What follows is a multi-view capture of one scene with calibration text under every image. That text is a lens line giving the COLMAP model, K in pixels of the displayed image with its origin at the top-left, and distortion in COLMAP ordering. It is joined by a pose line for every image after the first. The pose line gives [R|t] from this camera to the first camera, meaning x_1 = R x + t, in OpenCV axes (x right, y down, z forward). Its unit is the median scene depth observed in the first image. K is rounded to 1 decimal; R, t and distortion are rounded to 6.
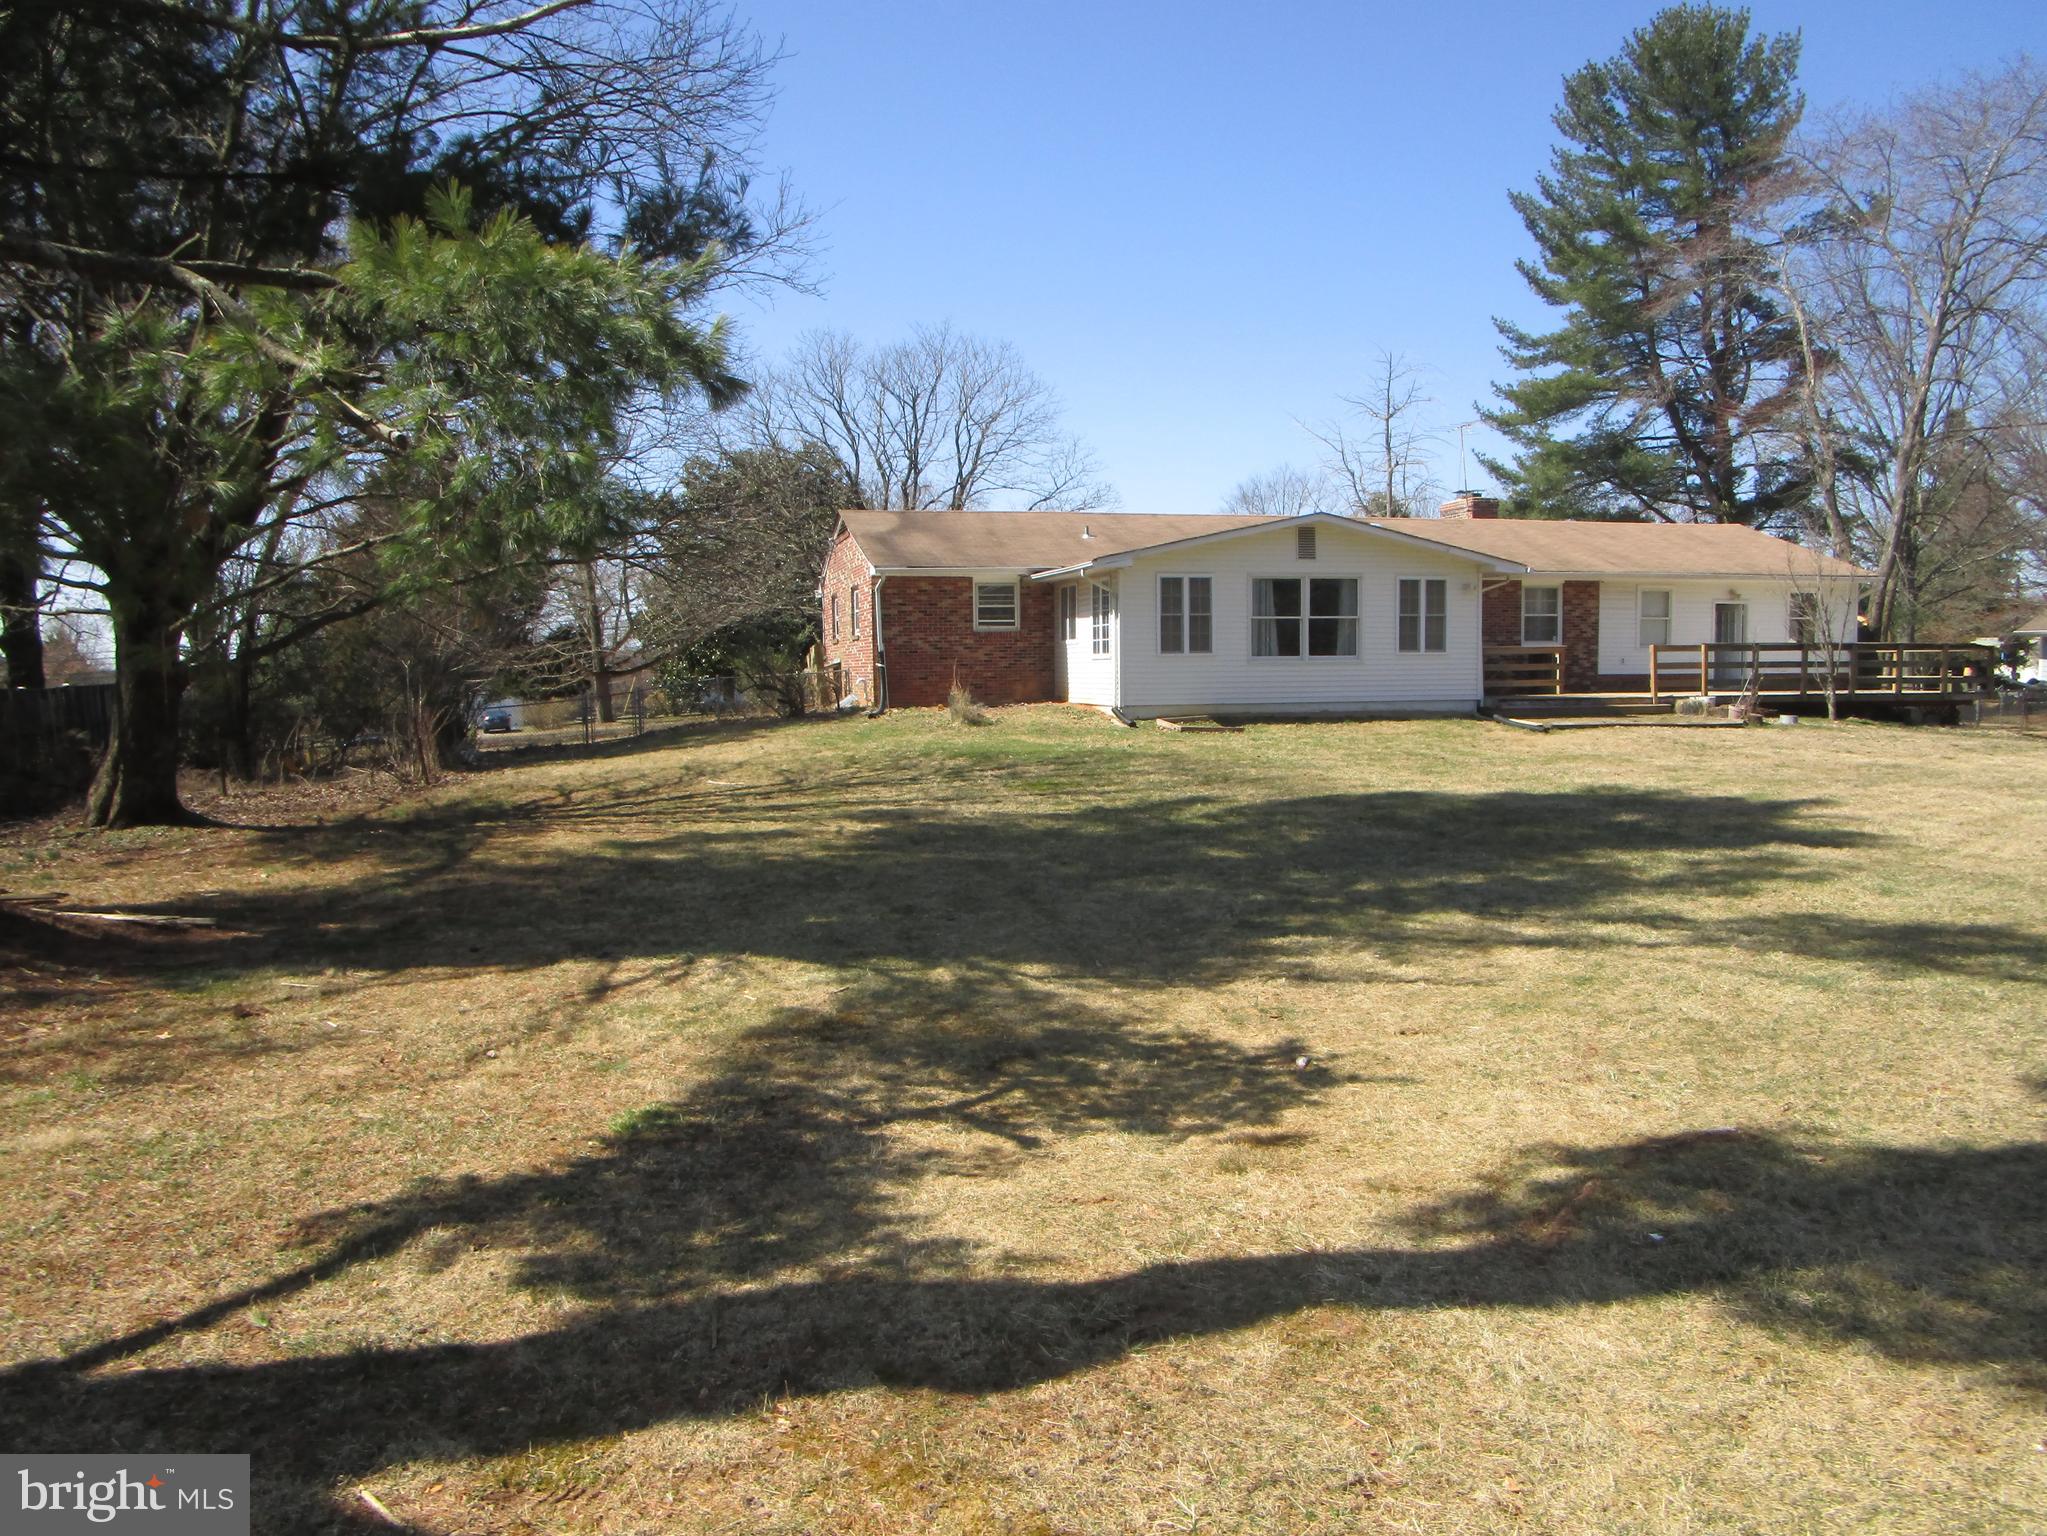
lens RADIAL K [[1479.4, 0, 1033.0], [0, 1479.4, 771.0], [0, 0, 1]] dist [-0.005217, 0.002520]
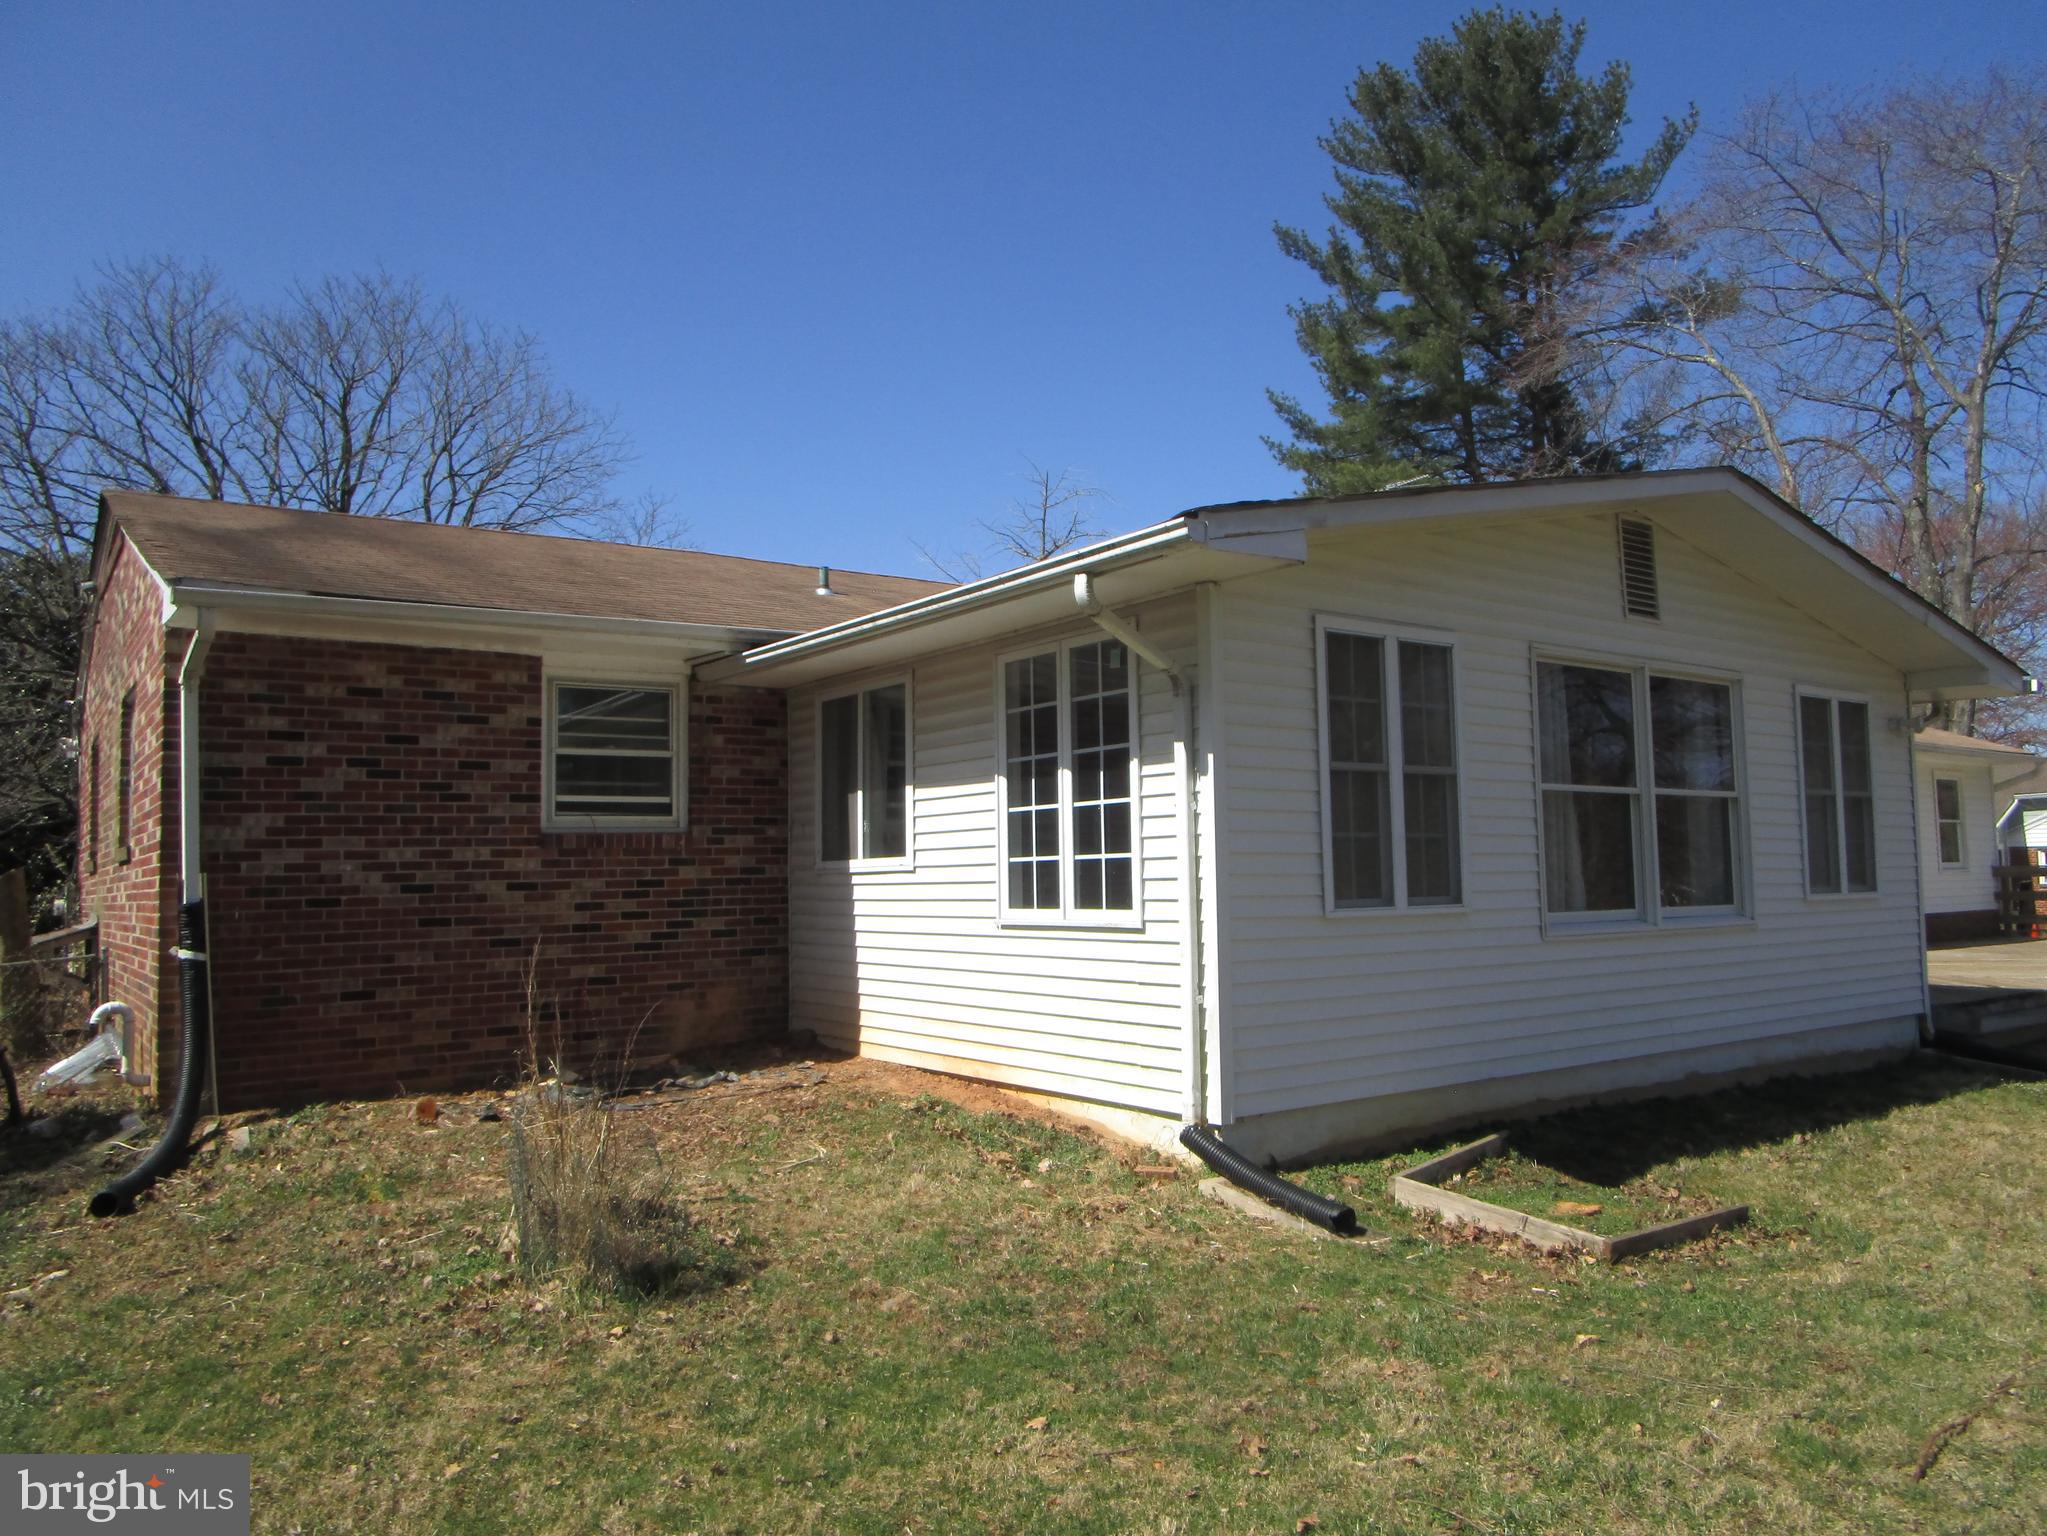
lens RADIAL K [[1479.4, 0, 1033.0], [0, 1479.4, 771.0], [0, 0, 1]] dist [-0.005217, 0.002520]
pose [[0.934980, 0.018690, 0.354208, -0.054131], [0.032581, 0.989864, -0.138234, -0.061276], [-0.353201, 0.140786, 0.924894, 0.681821]]
